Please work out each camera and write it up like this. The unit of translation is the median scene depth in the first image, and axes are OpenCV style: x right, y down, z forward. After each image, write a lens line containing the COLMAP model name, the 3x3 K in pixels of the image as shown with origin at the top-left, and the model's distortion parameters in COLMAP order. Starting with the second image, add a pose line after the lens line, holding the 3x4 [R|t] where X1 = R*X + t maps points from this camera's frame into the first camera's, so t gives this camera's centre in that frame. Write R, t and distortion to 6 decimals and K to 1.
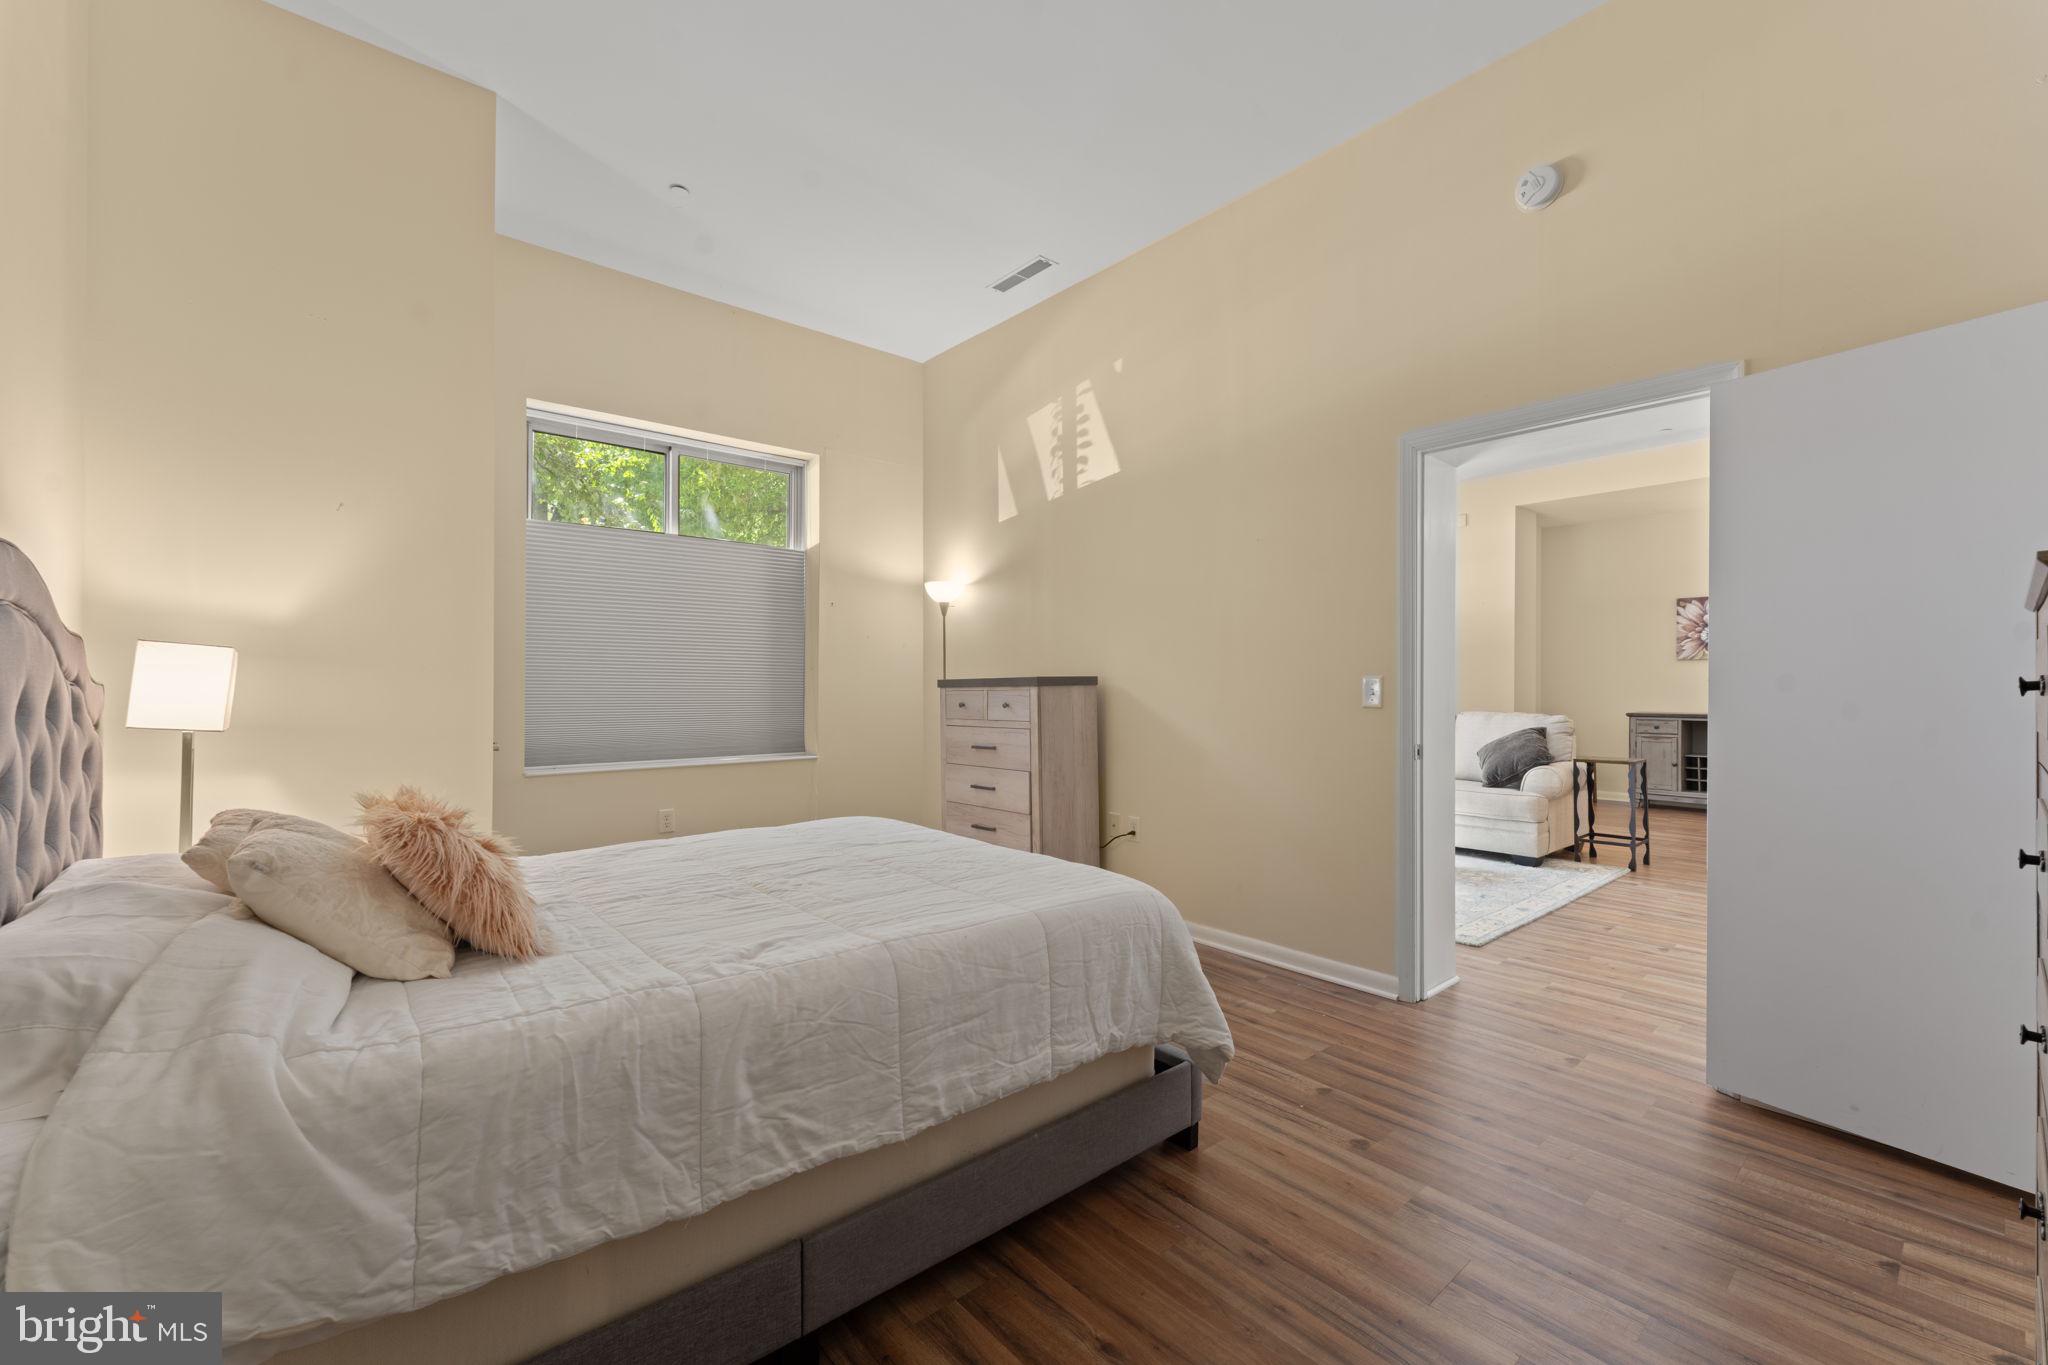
lens RADIAL K [[903.8, 0, 919.9], [0, 903.8, 700.3], [0, 0, 1]] dist [0.000754, 0.000139]
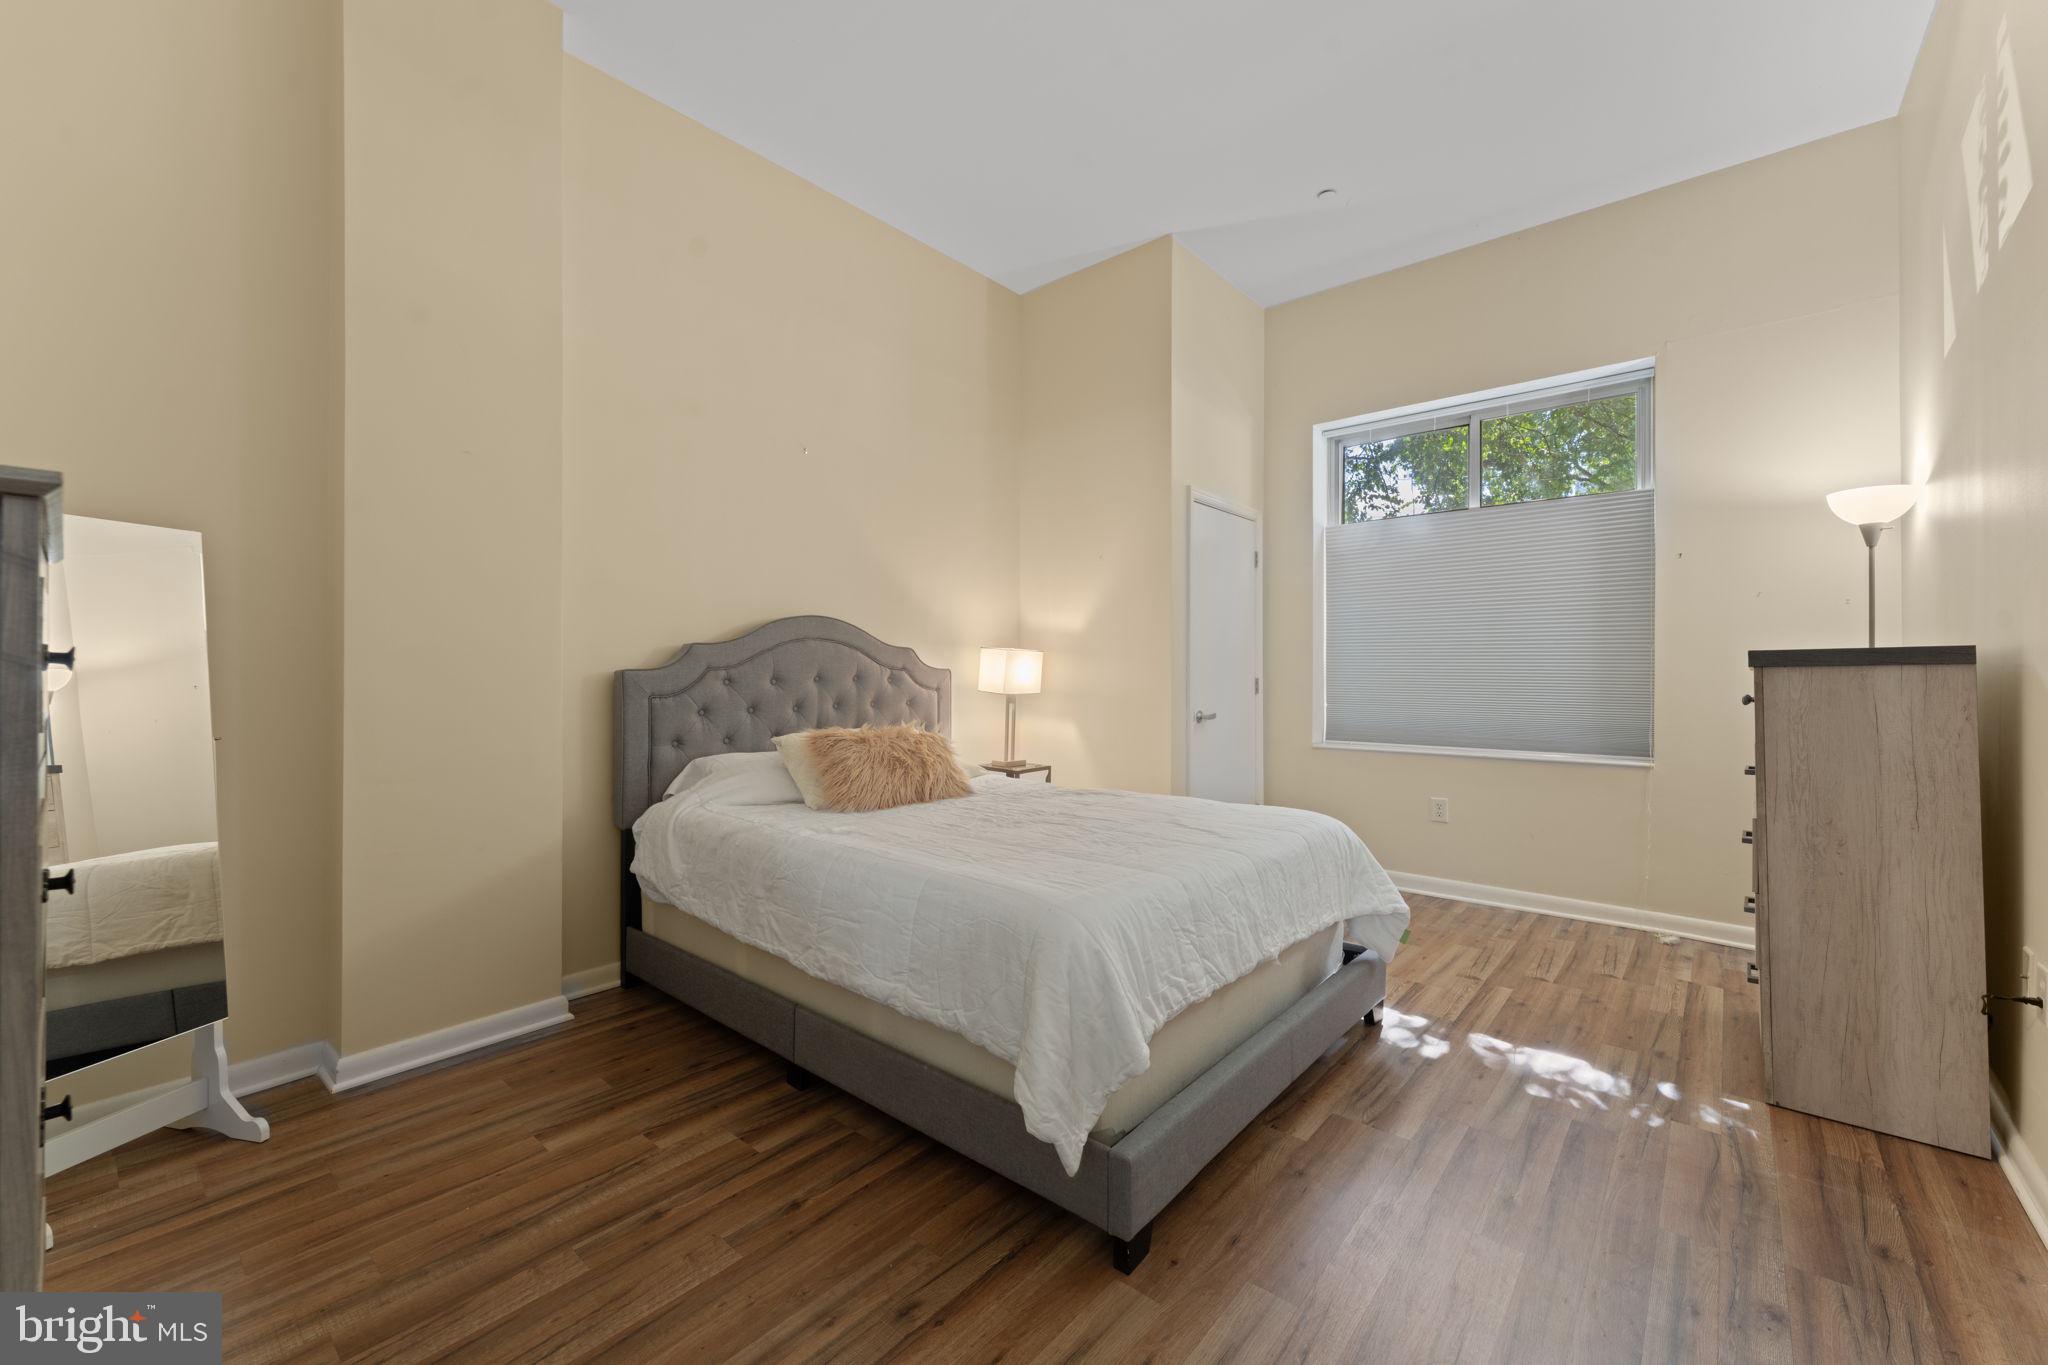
lens RADIAL K [[817.6, 0, 1020.3], [0, 817.6, 678.9], [0, 0, 1]] dist [0.001673, 0.000289]
pose [[0.165409, 0.008545, -0.986188, 1.229348], [-0.016541, 0.999846, 0.005889, -0.009440], [0.986086, 0.015338, 0.165525, 1.009828]]
